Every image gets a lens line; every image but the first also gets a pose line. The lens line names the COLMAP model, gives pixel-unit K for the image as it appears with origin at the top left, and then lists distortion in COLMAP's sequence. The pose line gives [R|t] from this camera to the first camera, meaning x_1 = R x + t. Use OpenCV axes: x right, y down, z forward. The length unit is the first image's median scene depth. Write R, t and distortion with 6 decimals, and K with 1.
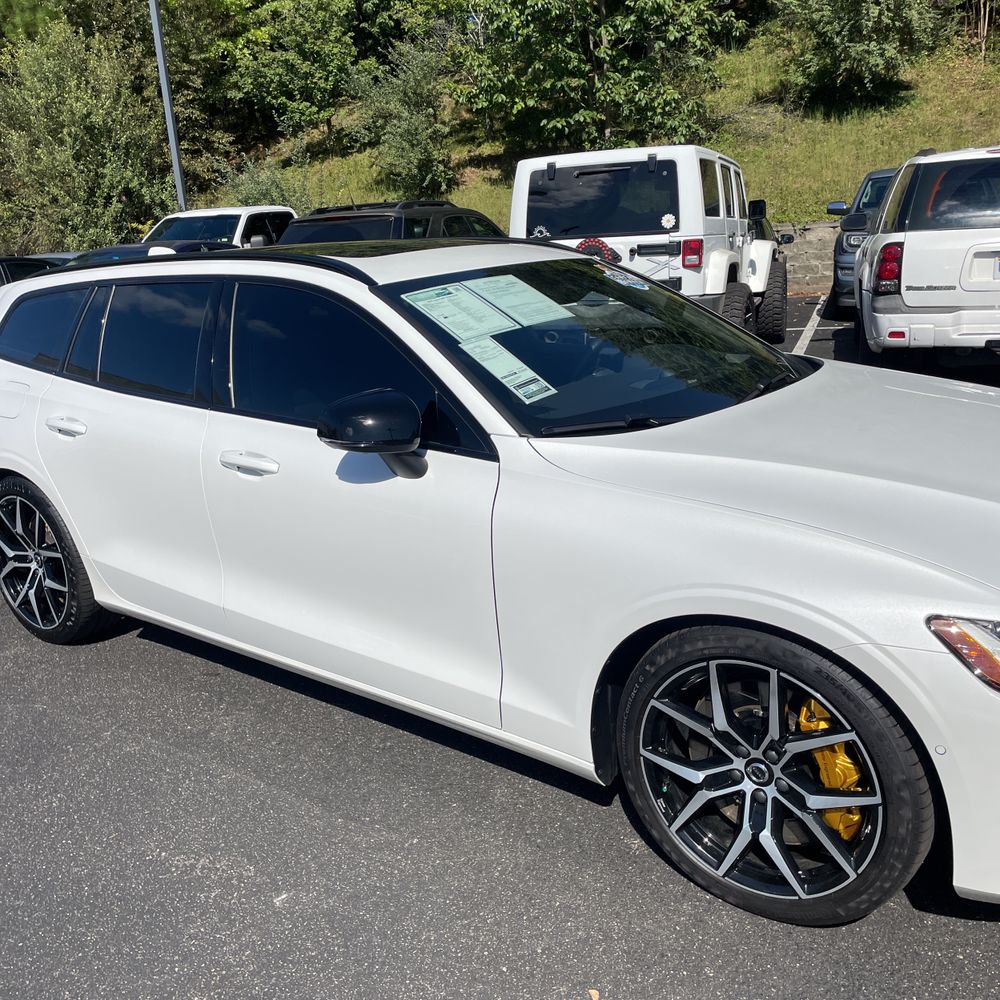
lens RADIAL K [[1010.9, 0, 485.5], [0, 1010.9, 505.6], [0, 0, 1]] dist [0.094957, -0.142192]
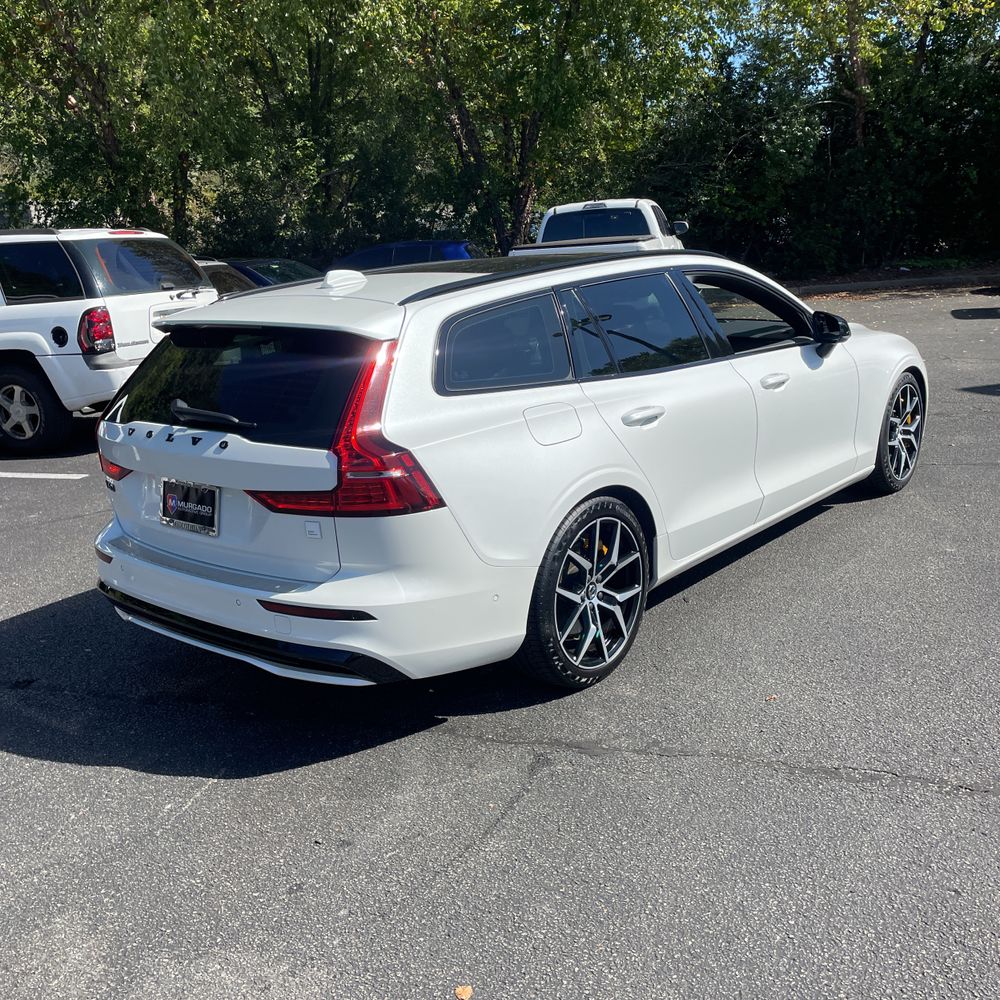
lens RADIAL K [[1009.2, 0, 512.6], [0, 1009.2, 503.1], [0, 0, 1]] dist [0.093219, -0.119452]
pose [[0.015793, -0.201612, 0.979338, -0.659526], [0.326720, 0.926735, 0.185515, -0.105190], [-0.944989, 0.317040, 0.080506, 0.493529]]
